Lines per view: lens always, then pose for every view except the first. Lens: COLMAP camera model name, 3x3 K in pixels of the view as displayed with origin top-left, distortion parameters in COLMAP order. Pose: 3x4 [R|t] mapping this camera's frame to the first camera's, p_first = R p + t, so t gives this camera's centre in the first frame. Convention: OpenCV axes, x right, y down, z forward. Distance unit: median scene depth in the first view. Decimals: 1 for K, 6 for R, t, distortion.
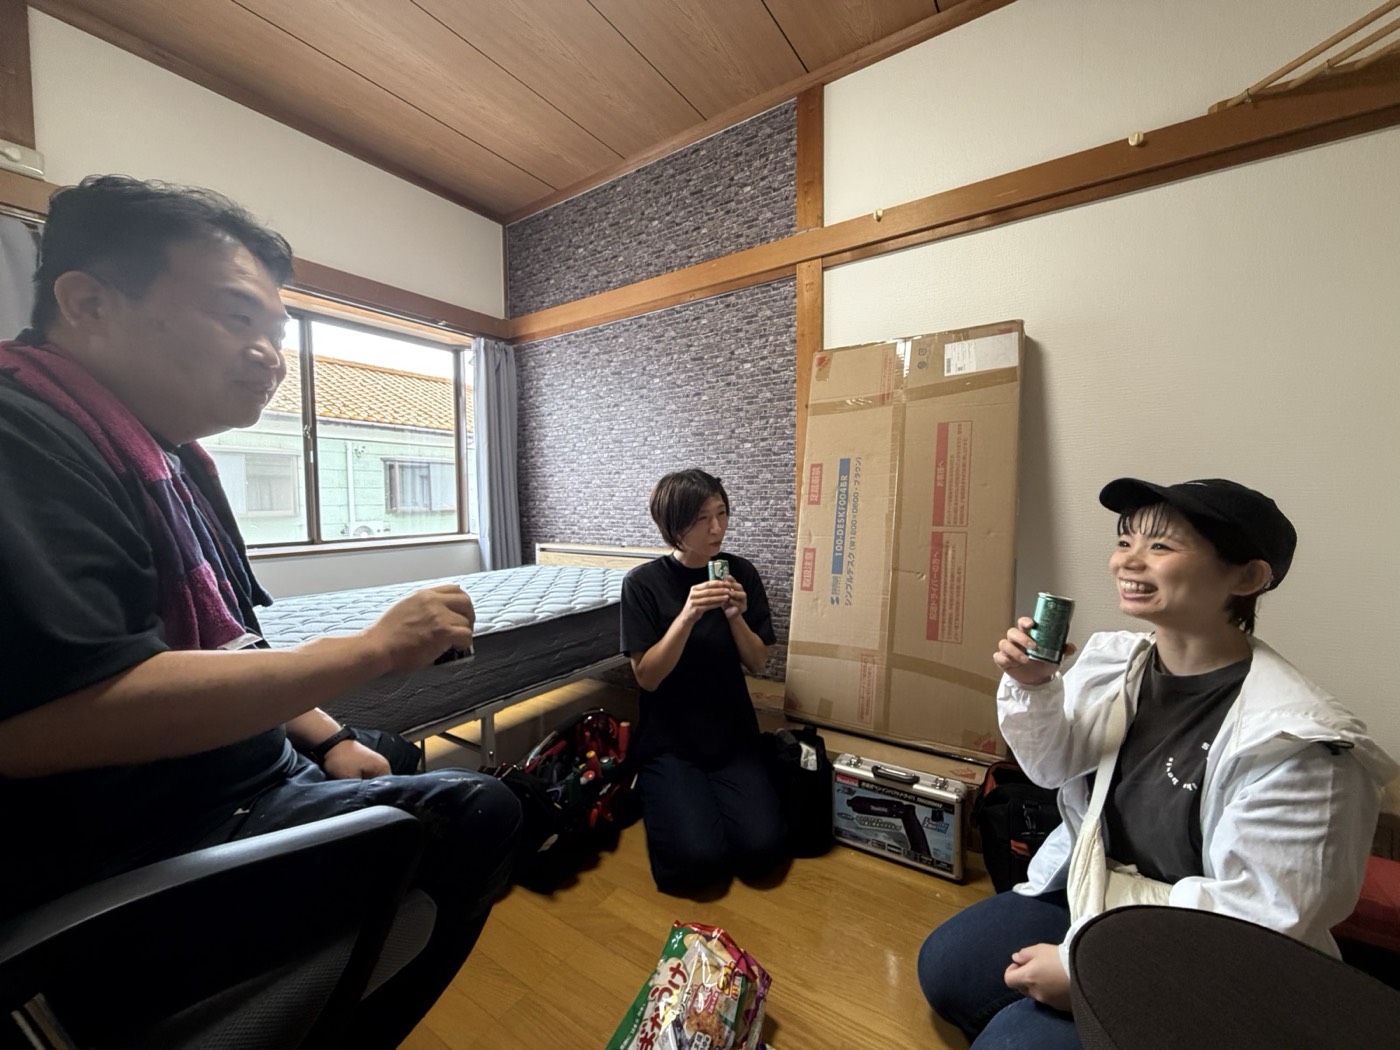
lens RADIAL K [[558.2, 0, 695.5], [0, 558.2, 524.0], [0, 0, 1]] dist [-0.000807, -0.000202]
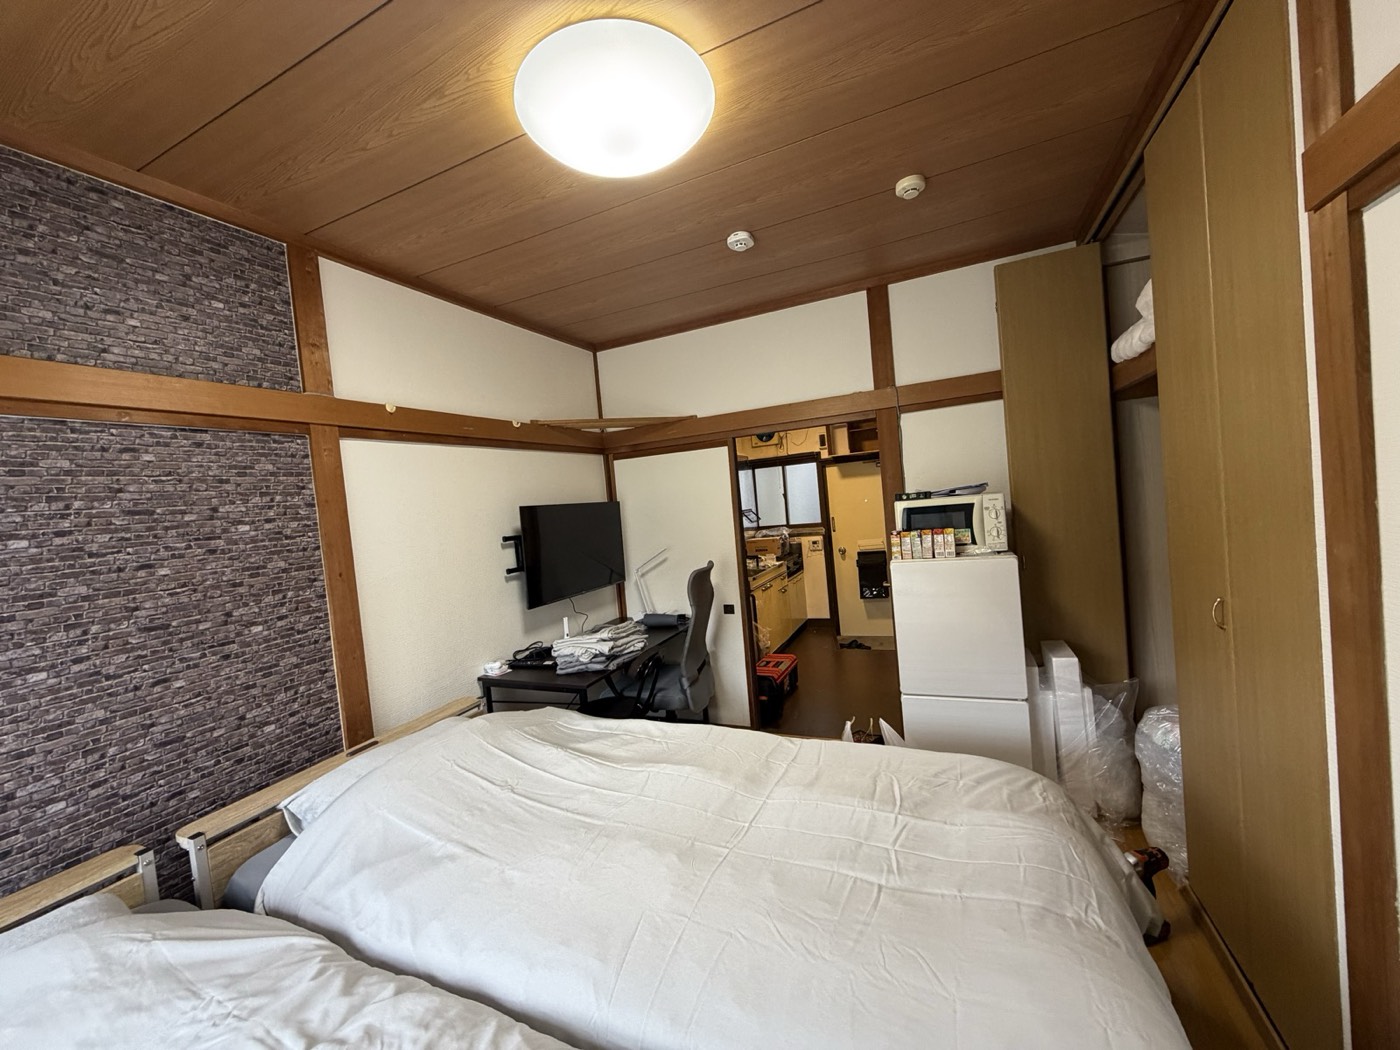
lens RADIAL K [[558.2, 0, 695.5], [0, 558.2, 524.0], [0, 0, 1]] dist [-0.000807, -0.000202]
pose [[-0.168525, -0.011887, 0.985626, -0.774439], [0.138969, 0.989653, 0.035697, -0.229011], [-0.975852, 0.142987, -0.165129, 0.513654]]
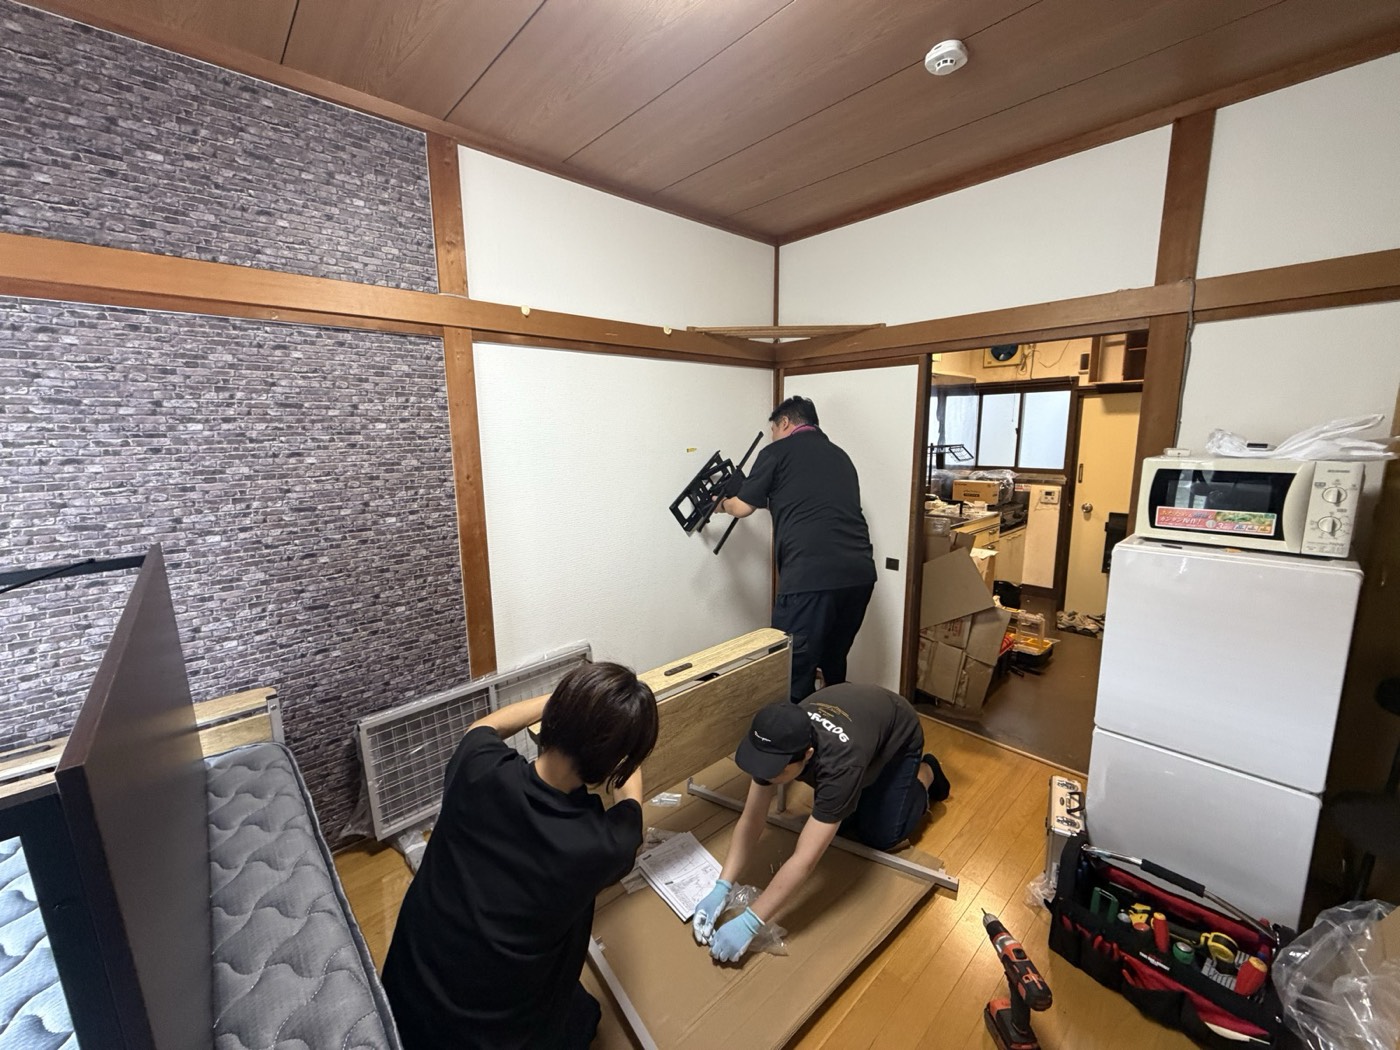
lens RADIAL K [[558.2, 0, 695.5], [0, 558.2, 524.0], [0, 0, 1]] dist [-0.000807, -0.000202]
pose [[0.227988, -0.152682, 0.961618, -0.619669], [0.055448, 0.988062, 0.143734, -0.231852], [-0.972084, 0.020550, 0.233733, 0.352549]]
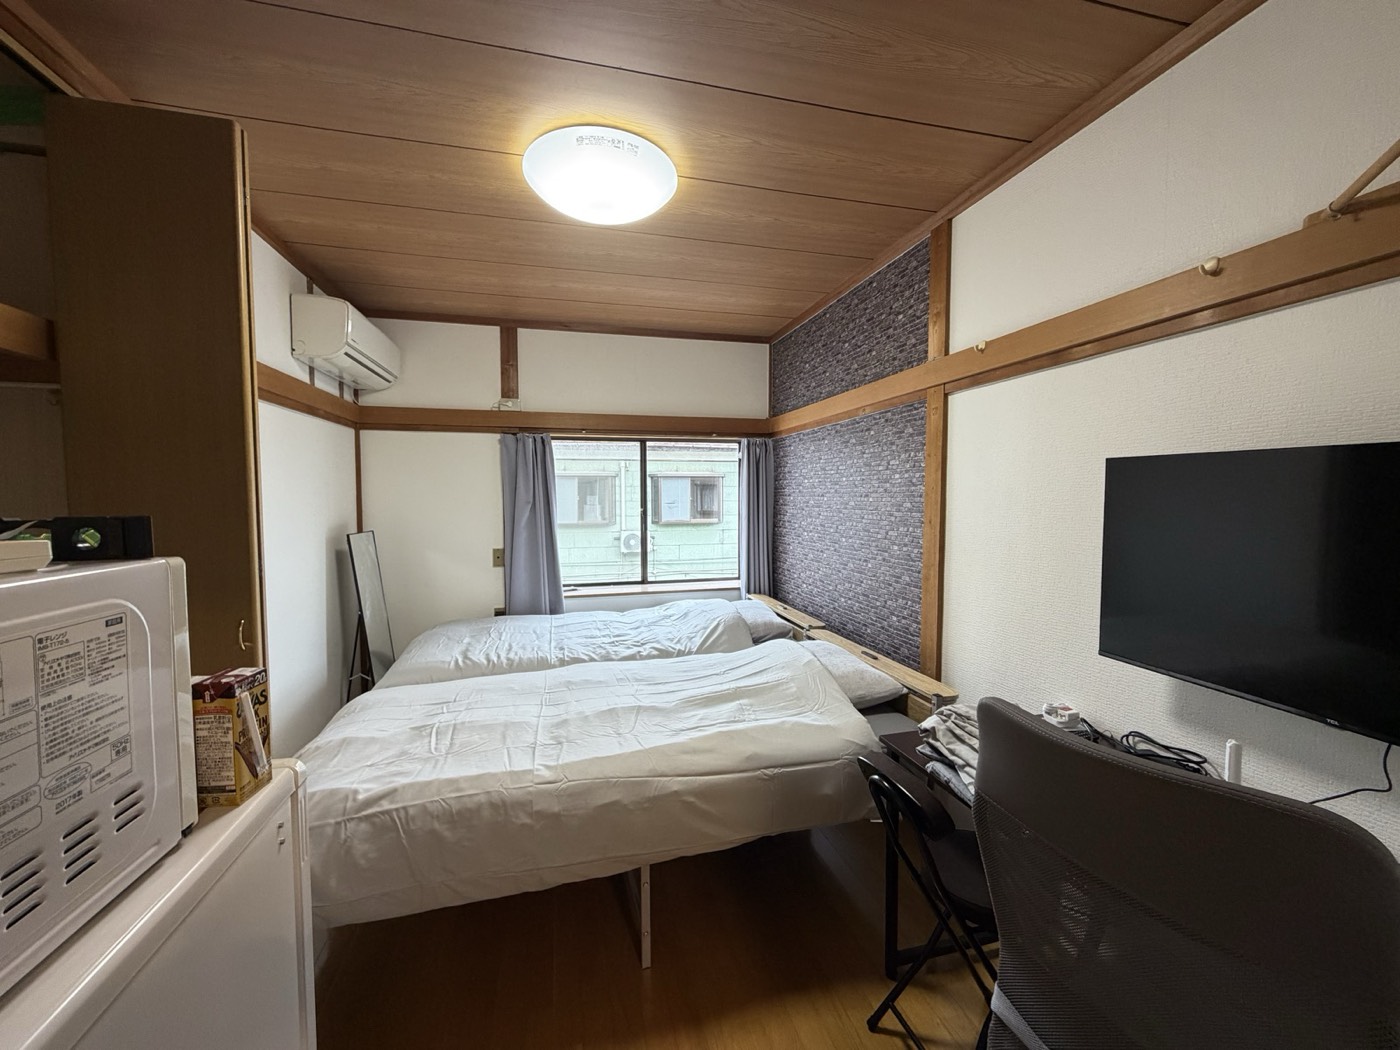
lens RADIAL K [[558.2, 0, 695.5], [0, 558.2, 524.0], [0, 0, 1]] dist [-0.000807, -0.000202]
pose [[0.747826, 0.043158, -0.662491, 0.527958], [-0.036675, 0.999047, 0.023684, -0.199942], [0.662881, 0.006585, 0.748695, -0.087581]]
